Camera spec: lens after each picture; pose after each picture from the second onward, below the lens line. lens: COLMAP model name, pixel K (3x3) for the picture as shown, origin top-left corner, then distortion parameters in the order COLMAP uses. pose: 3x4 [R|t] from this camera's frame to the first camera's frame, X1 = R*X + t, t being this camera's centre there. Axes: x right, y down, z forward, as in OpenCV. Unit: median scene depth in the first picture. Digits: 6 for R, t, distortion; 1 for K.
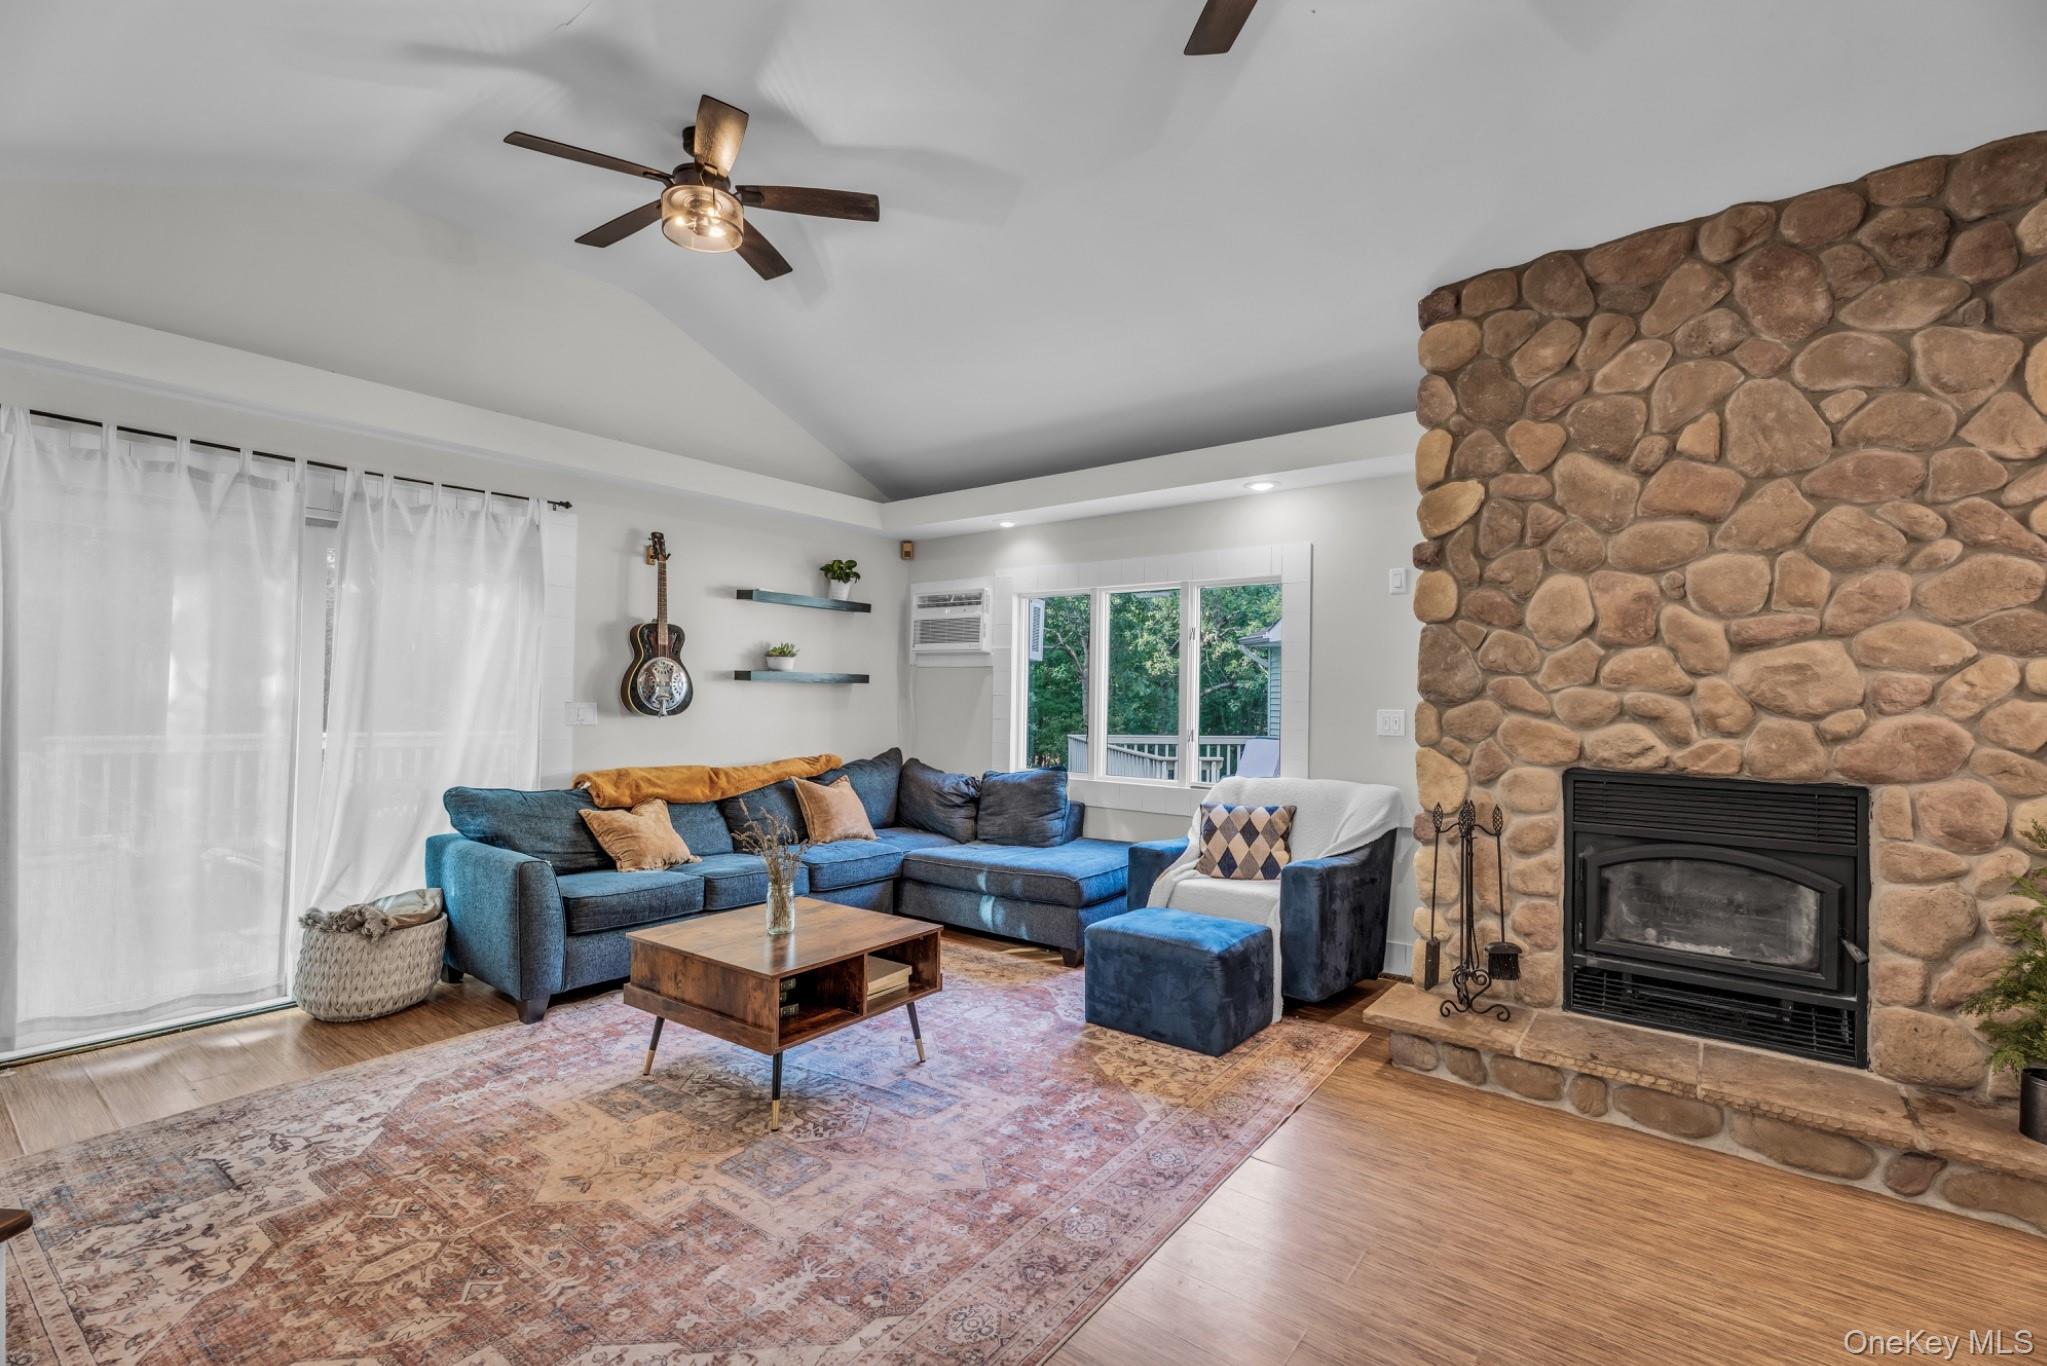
lens RADIAL K [[911.5, 0, 1020.2], [0, 911.5, 680.1], [0, 0, 1]] dist [0.004338, -0.000069]
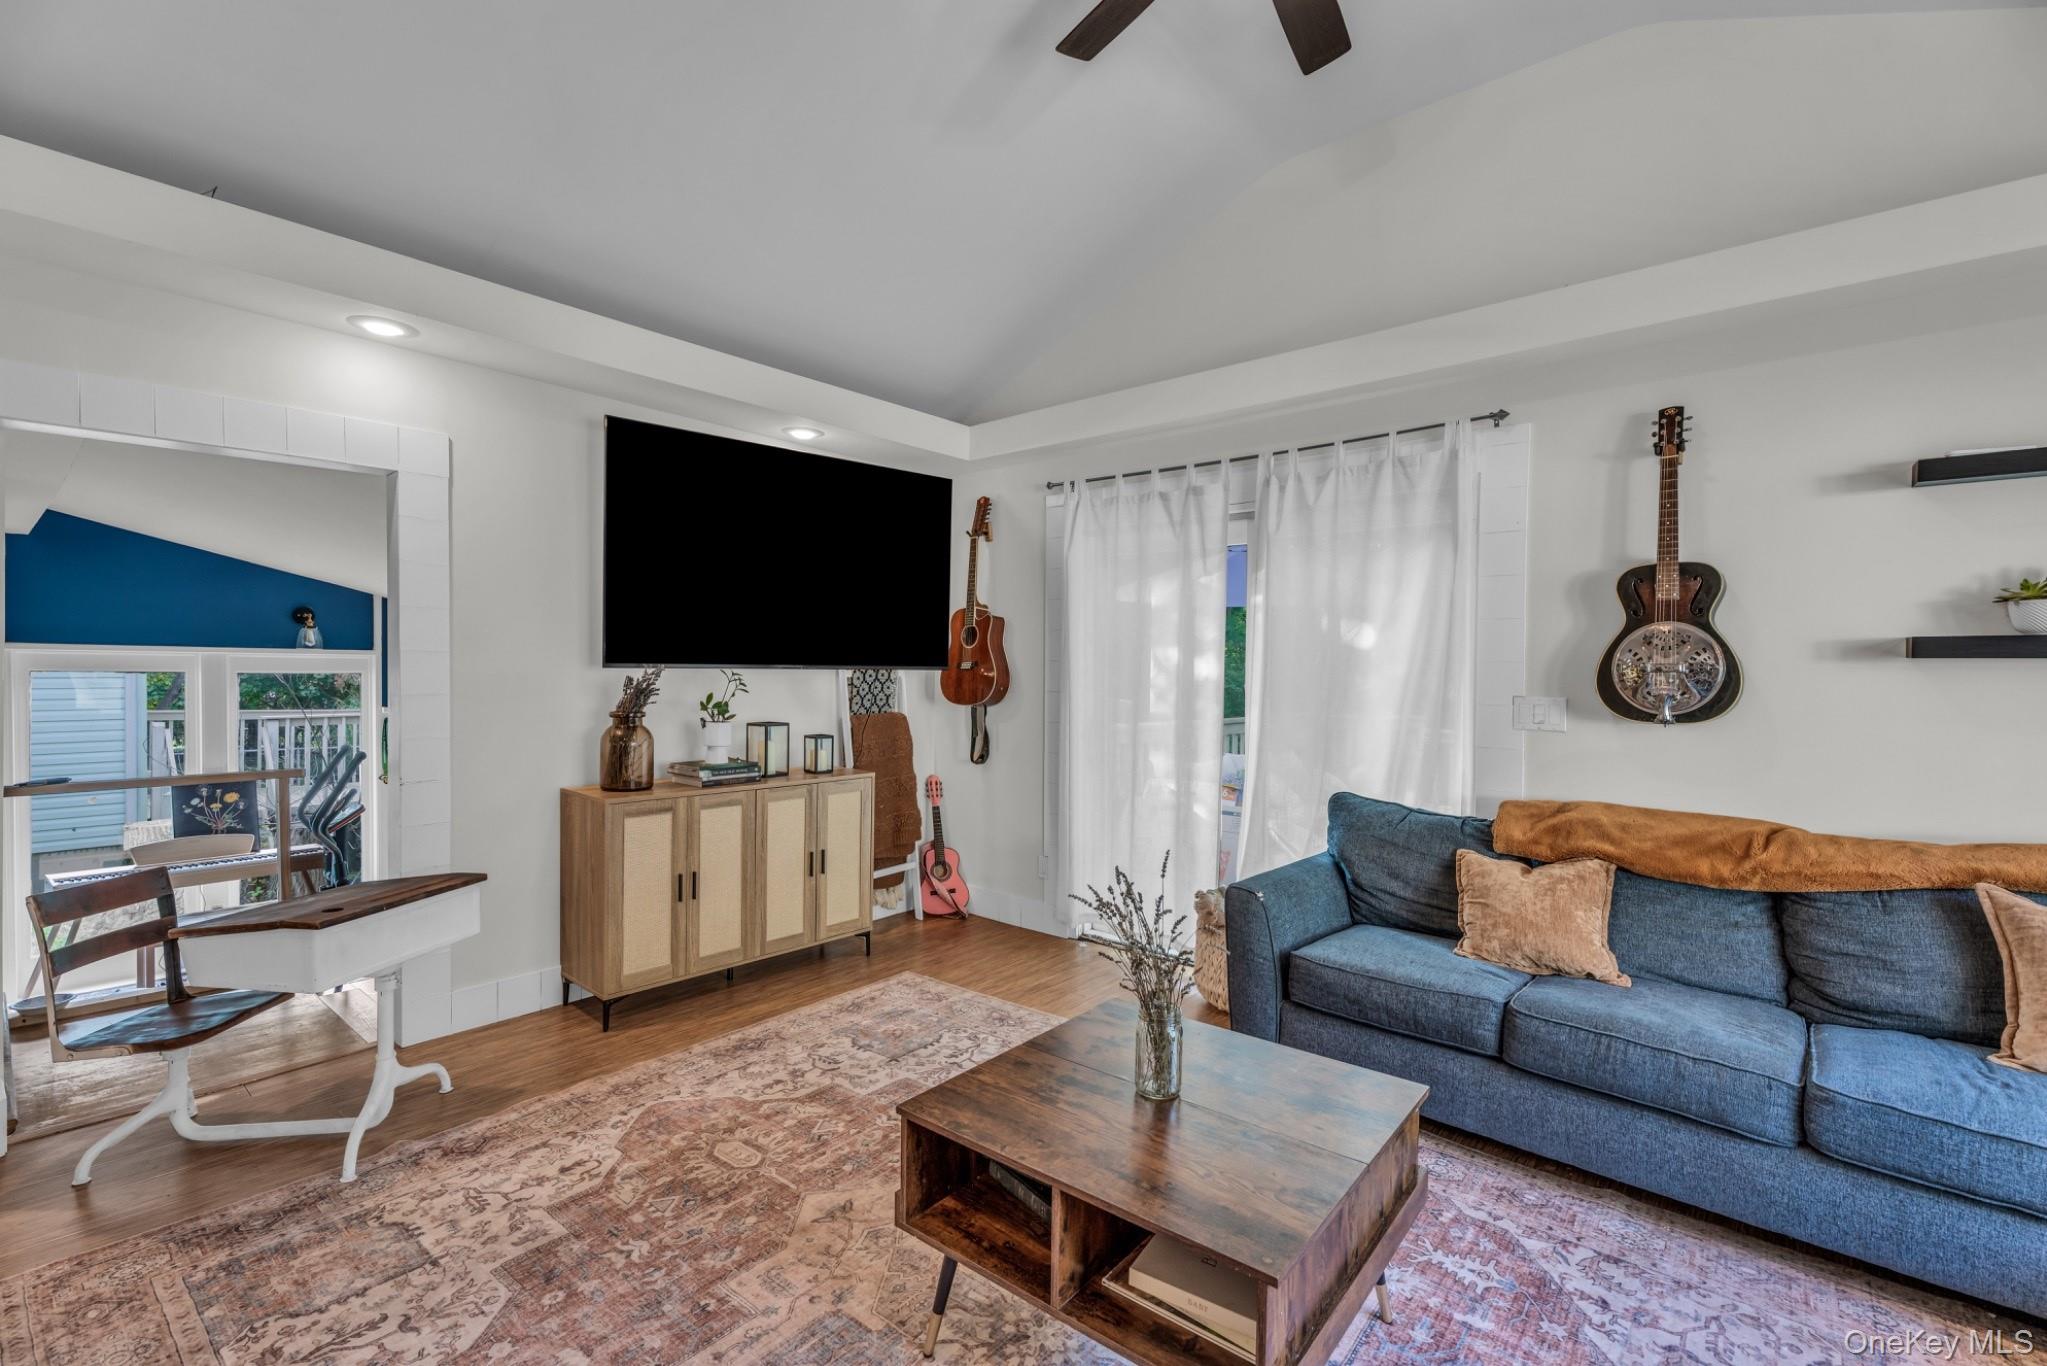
lens RADIAL K [[911.5, 0, 1020.2], [0, 911.5, 680.1], [0, 0, 1]] dist [0.004338, -0.000069]
pose [[-0.061020, 0.001837, -0.998135, 0.241659], [0.011108, 0.999938, 0.001161, 0.007742], [0.998075, -0.011016, -0.061036, 0.712846]]
